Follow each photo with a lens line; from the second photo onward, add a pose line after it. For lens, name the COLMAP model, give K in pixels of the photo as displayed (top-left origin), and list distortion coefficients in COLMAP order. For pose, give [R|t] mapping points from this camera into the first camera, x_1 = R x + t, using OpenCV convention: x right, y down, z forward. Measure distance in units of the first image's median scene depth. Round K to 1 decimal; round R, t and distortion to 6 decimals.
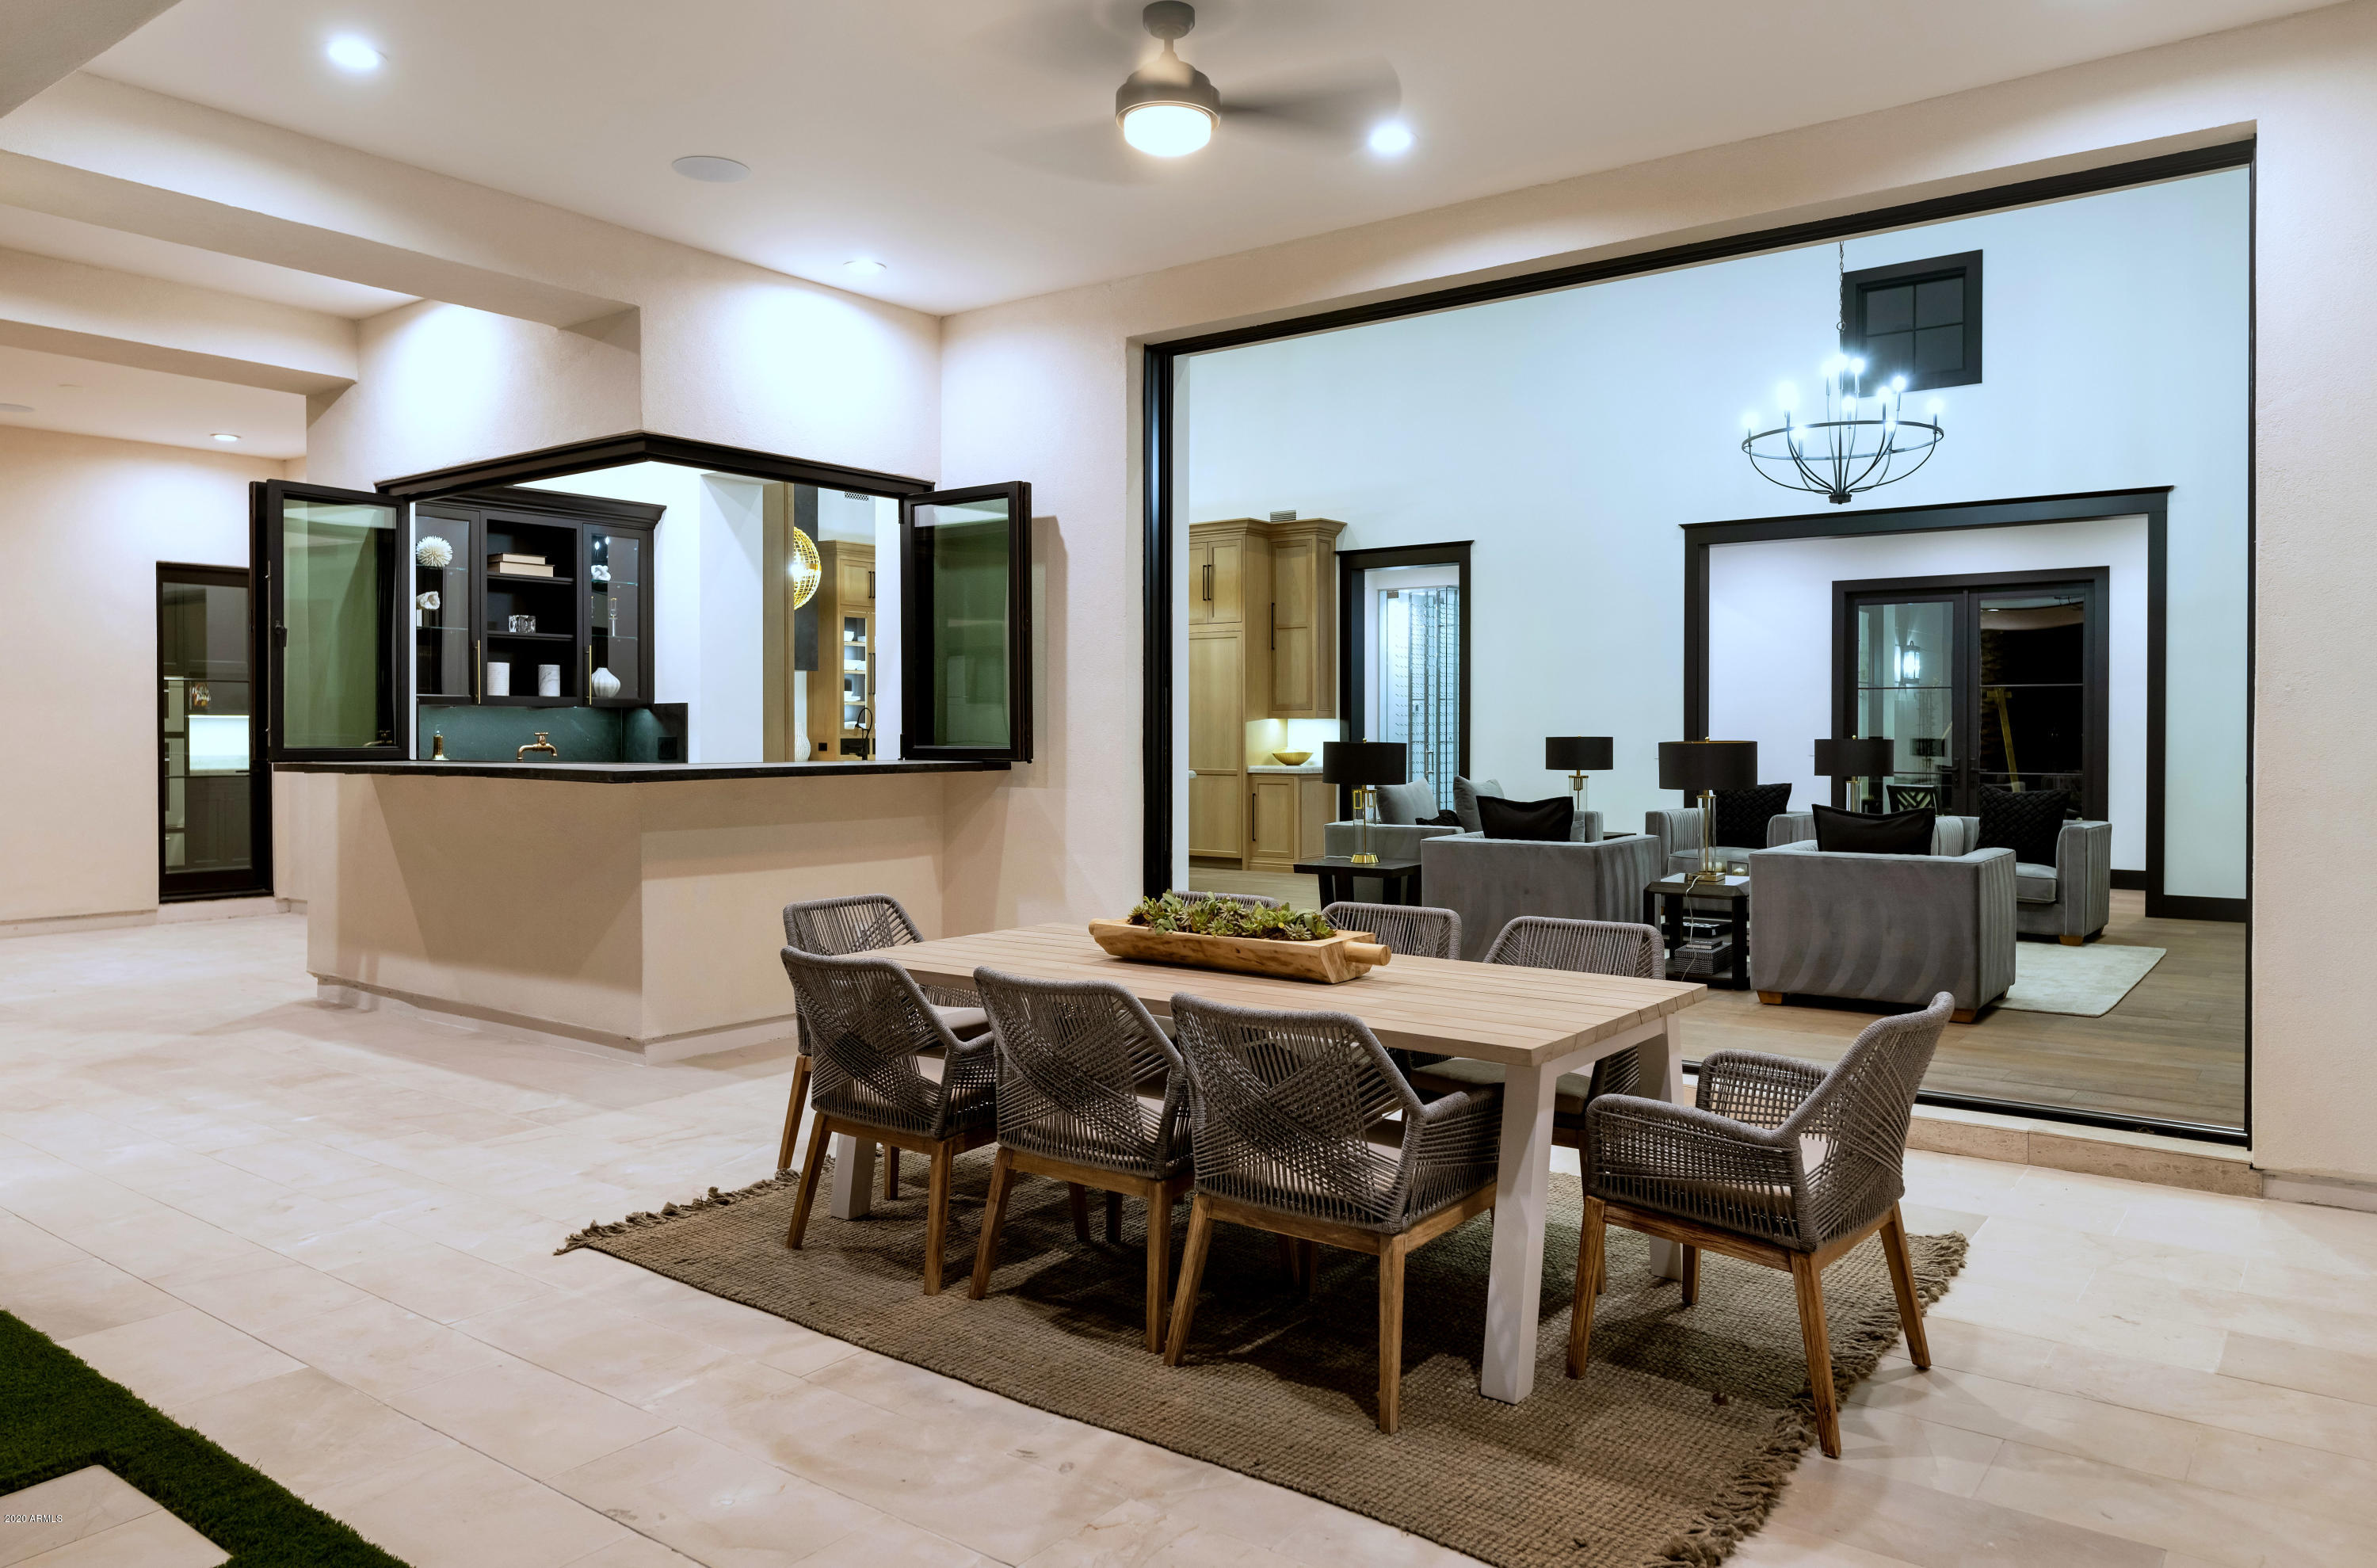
lens RADIAL K [[1590.6, 0, 1124.1], [0, 1590.6, 763.0], [0, 0, 1]] dist [0.025881, -0.000494]
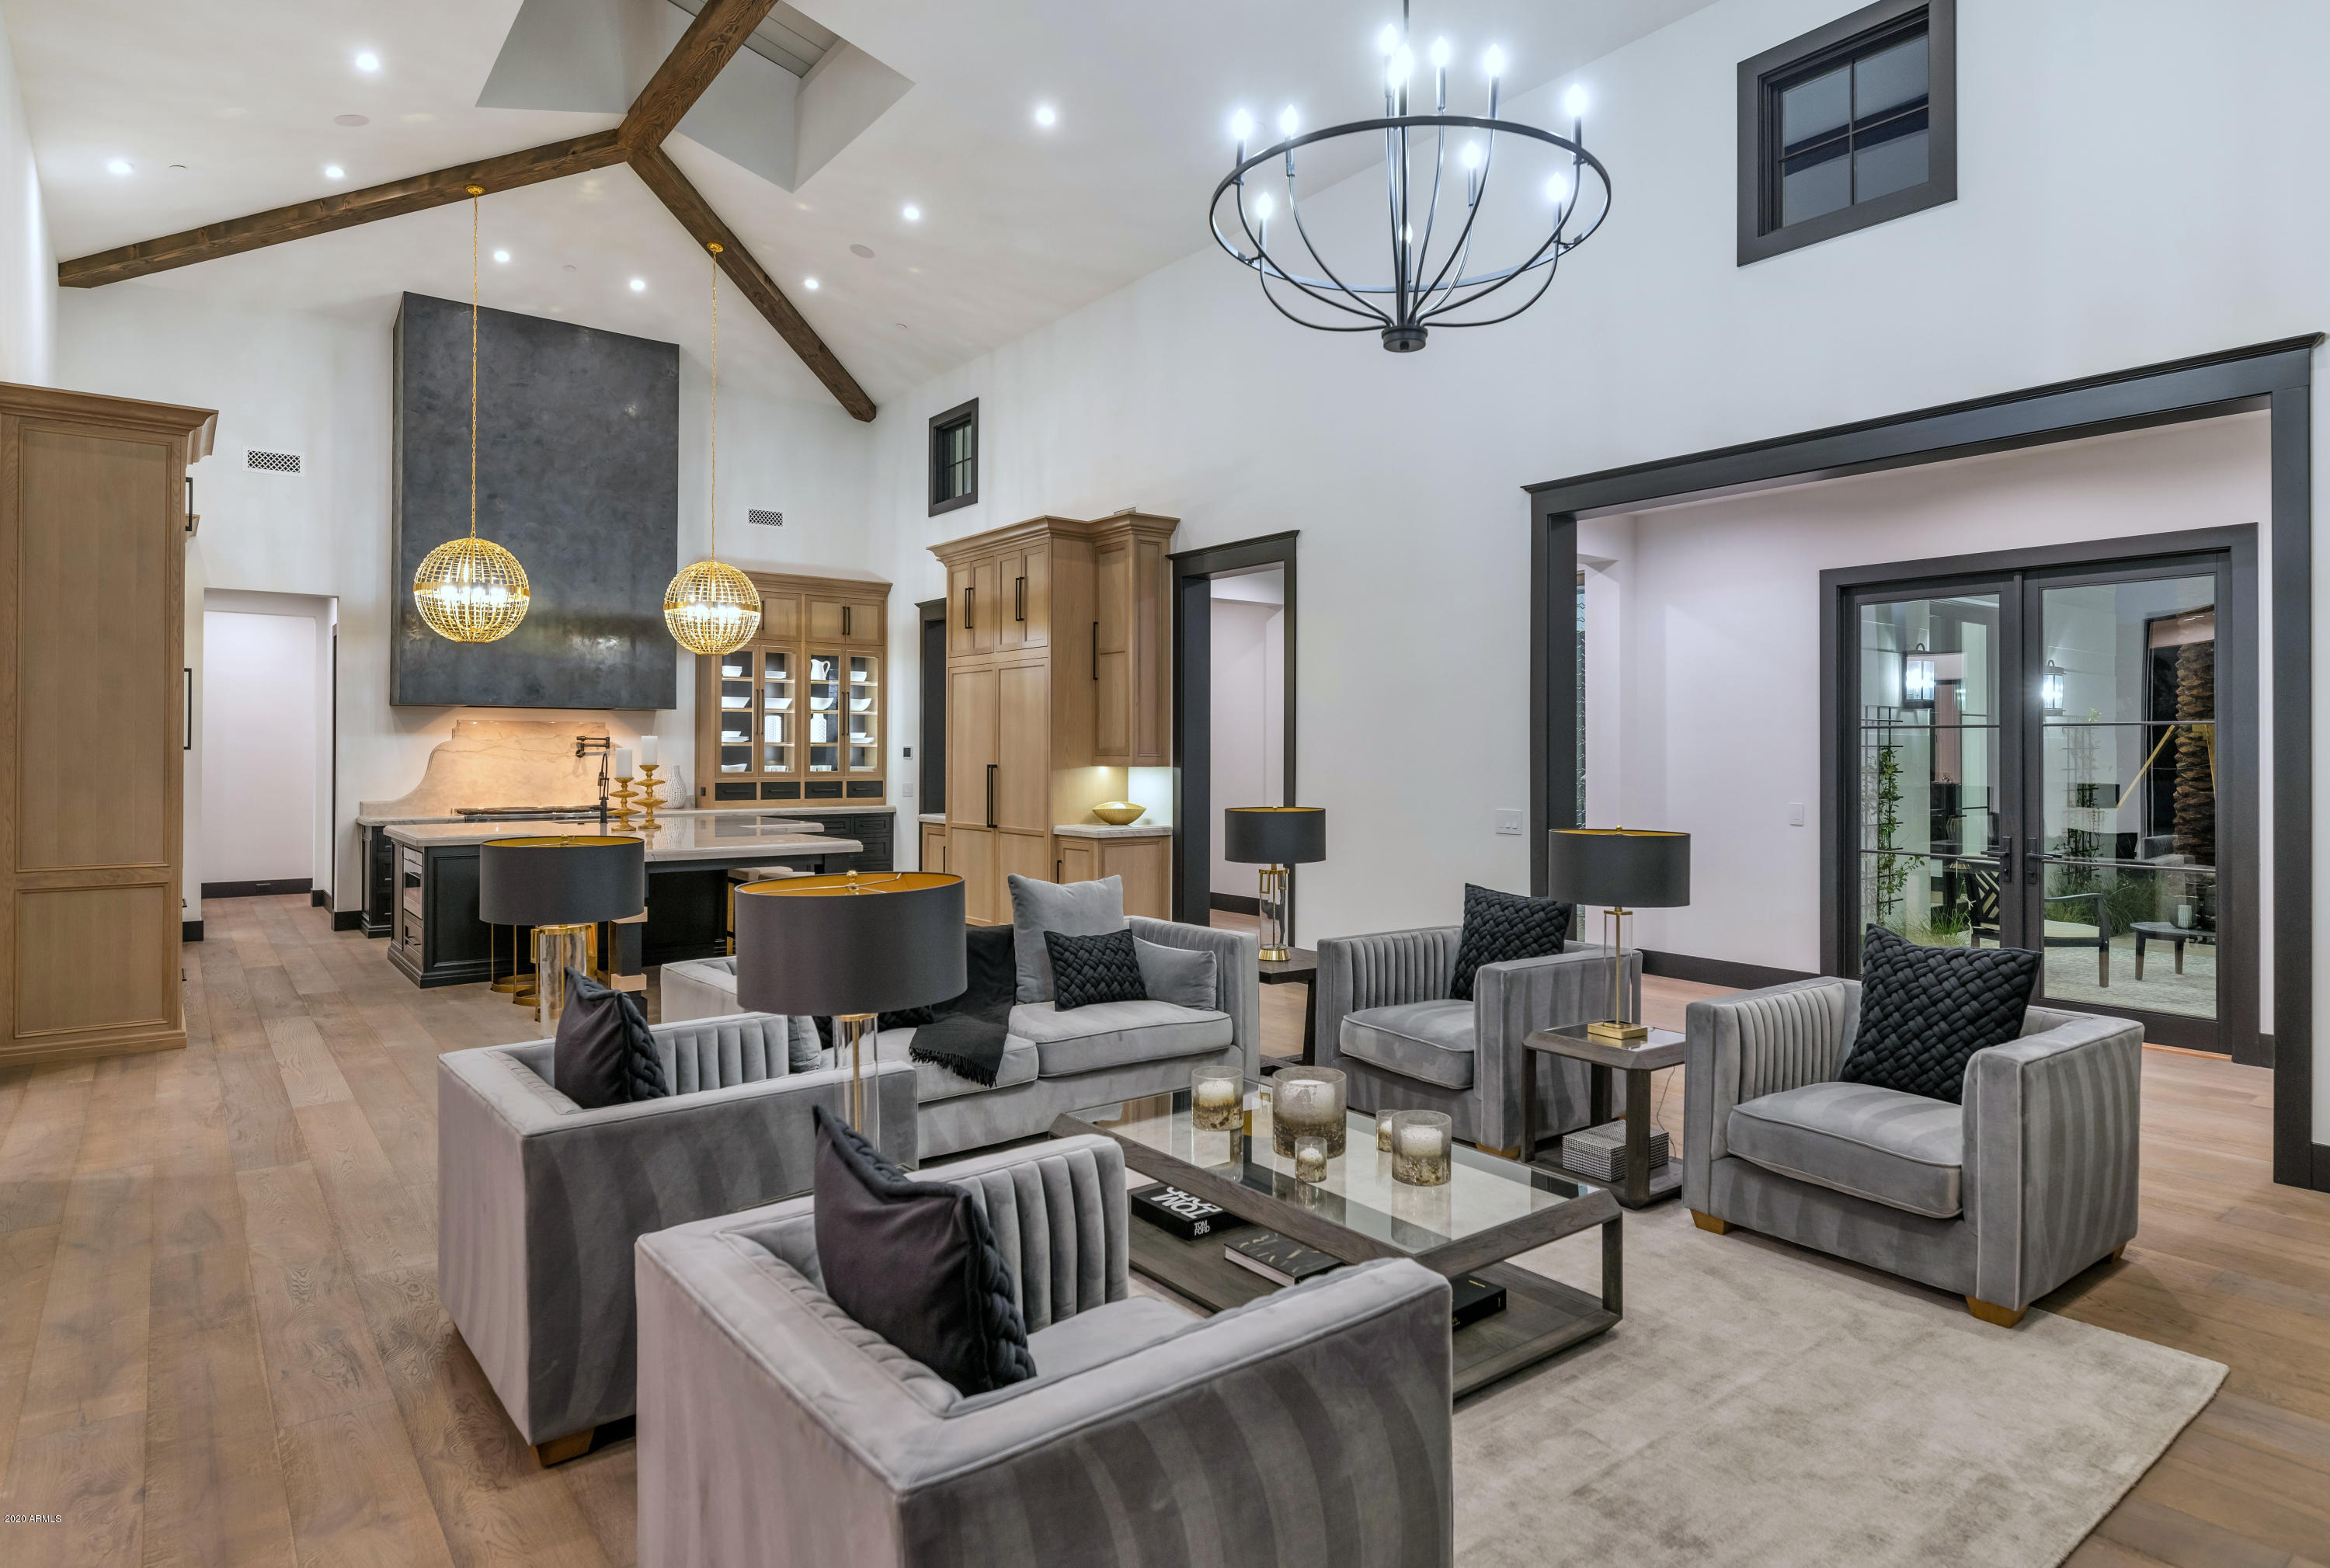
lens RADIAL K [[1293.8, 0, 1172.6], [0, 1293.8, 741.8], [0, 0, 1]] dist [-0.002391, -0.000630]
pose [[0.970278, 0.000735, -0.241992, 0.472037], [-0.007372, 0.999621, -0.026523, -0.037955], [0.241881, 0.027519, 0.969916, 0.620768]]
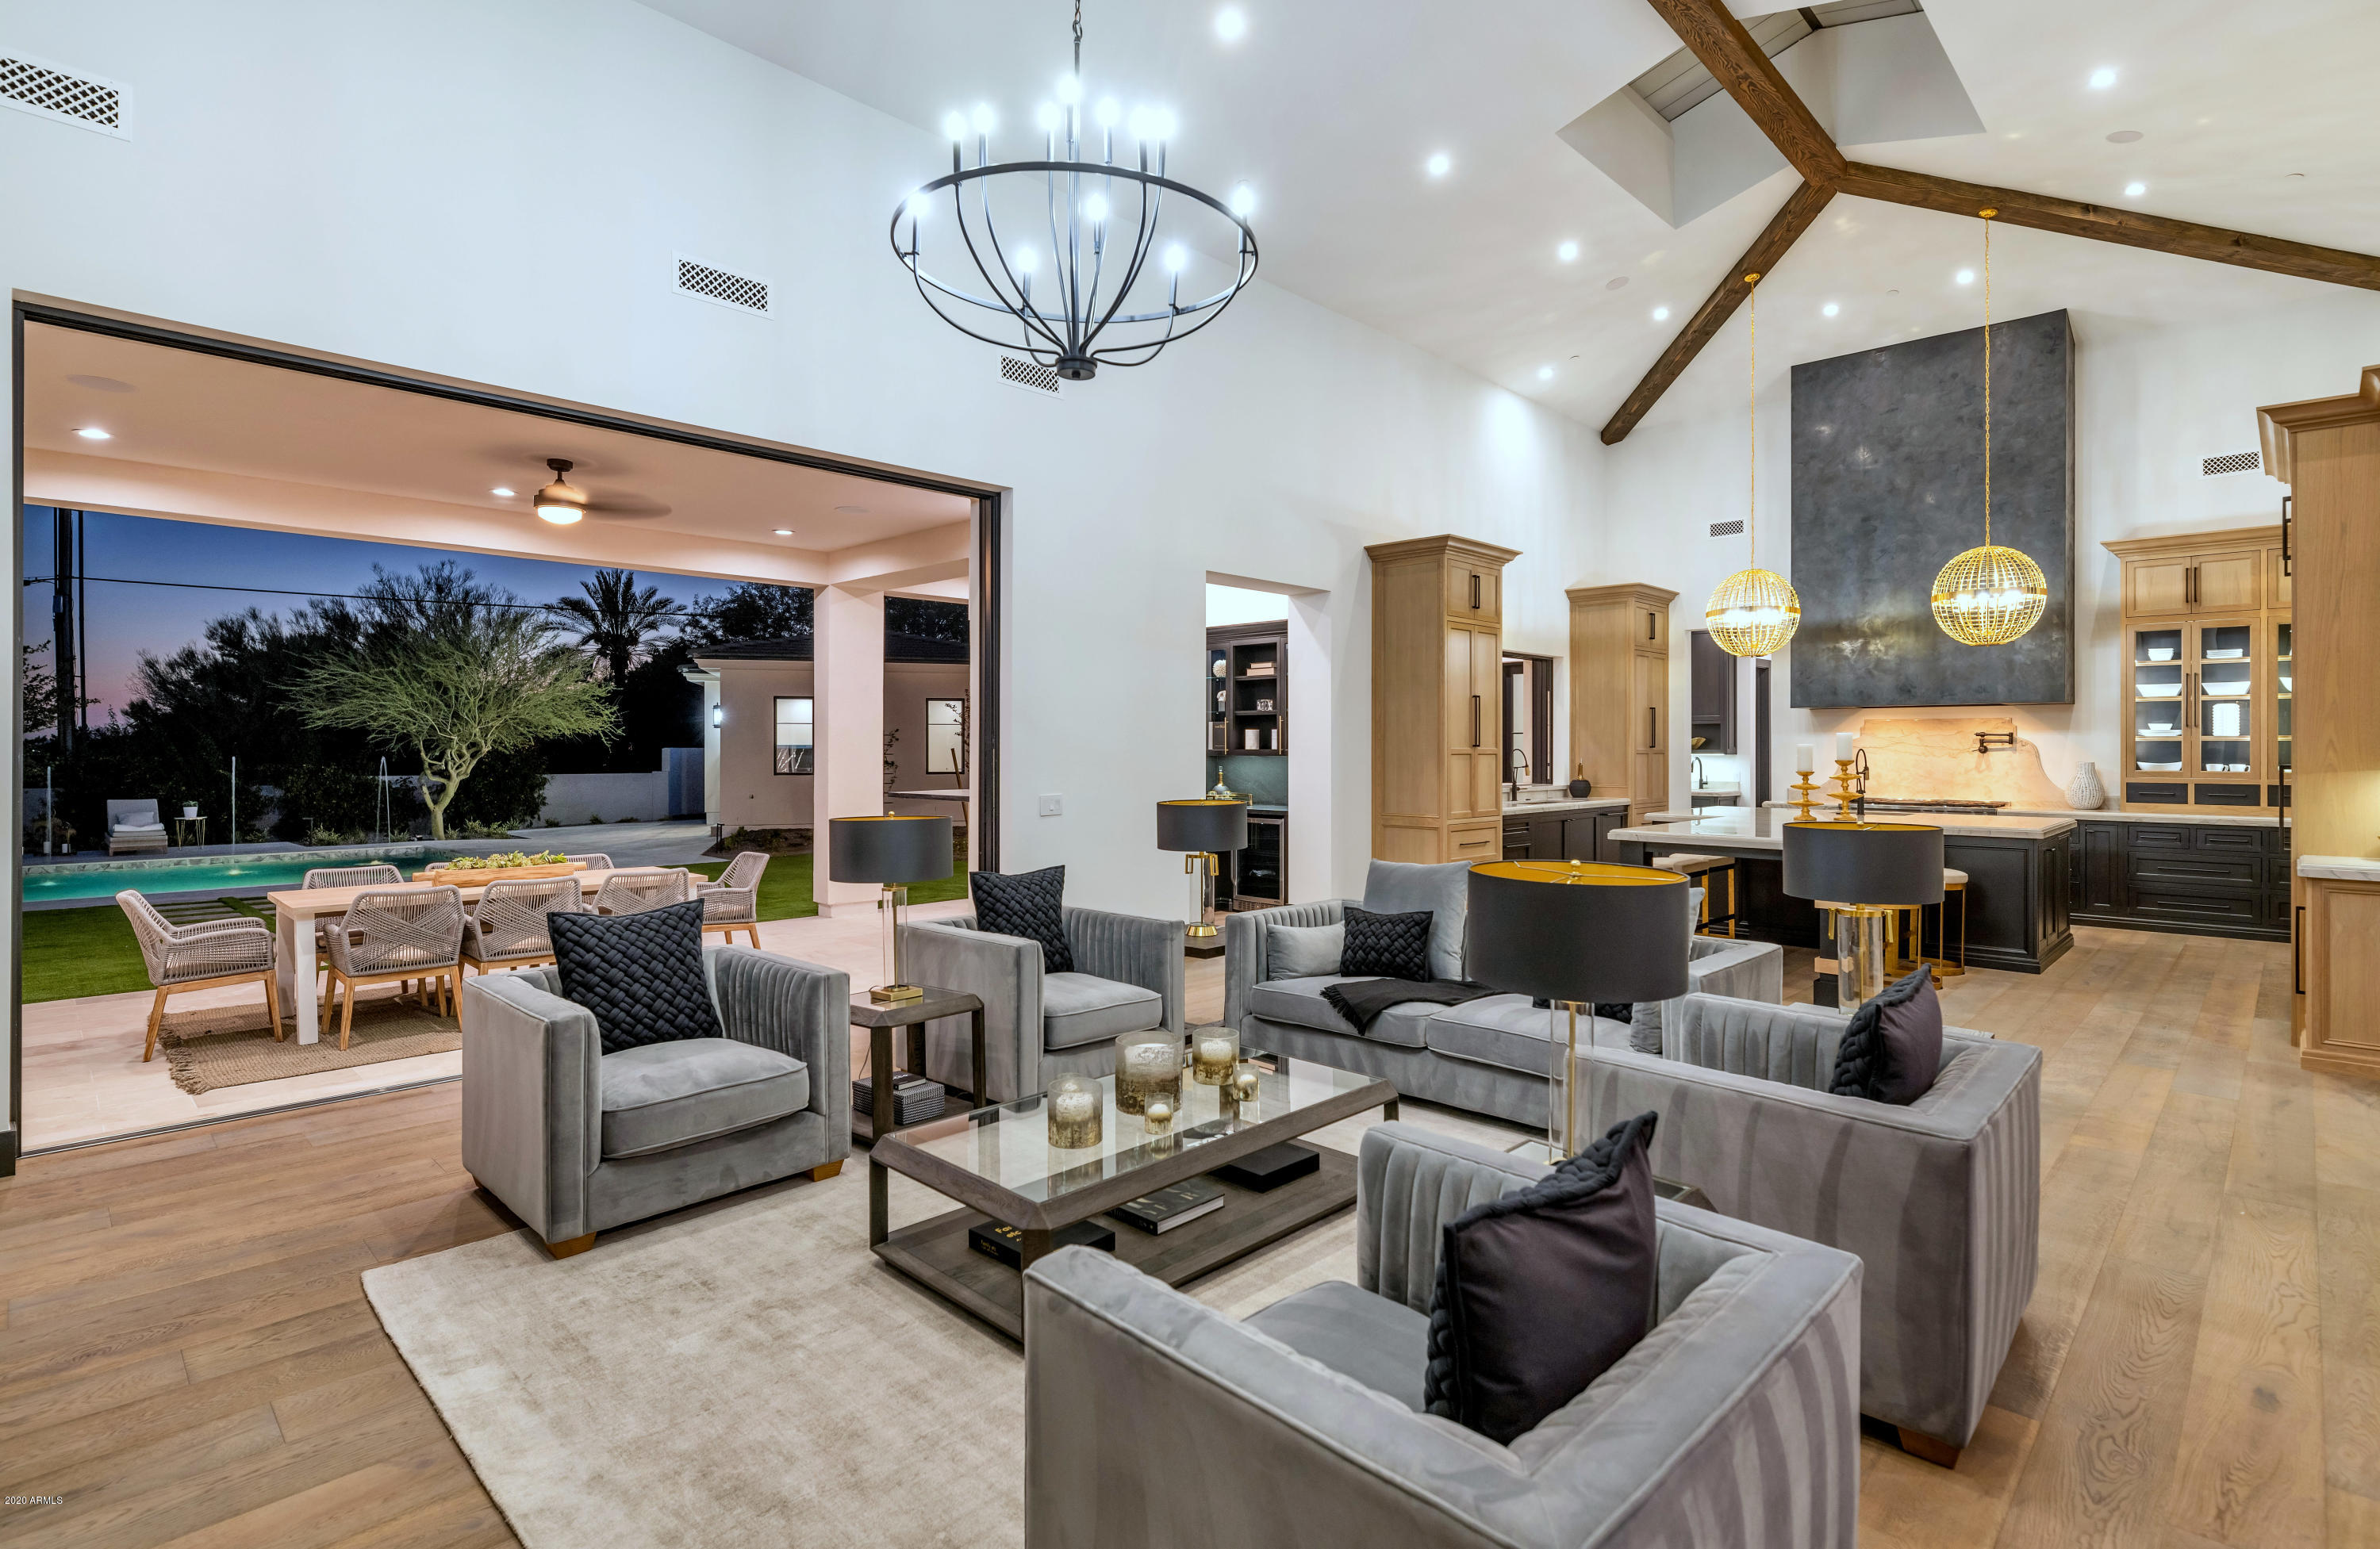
lens RADIAL K [[1127.7, 0, 1221.6], [0, 1127.7, 746.0], [0, 0, 1]] dist [-0.000446, 0.000347]
pose [[-0.086174, -0.000002, -0.996280, 0.798552], [-0.018716, 0.999824, 0.001616, -0.047289], [0.996104, 0.018786, -0.086159, 1.075853]]
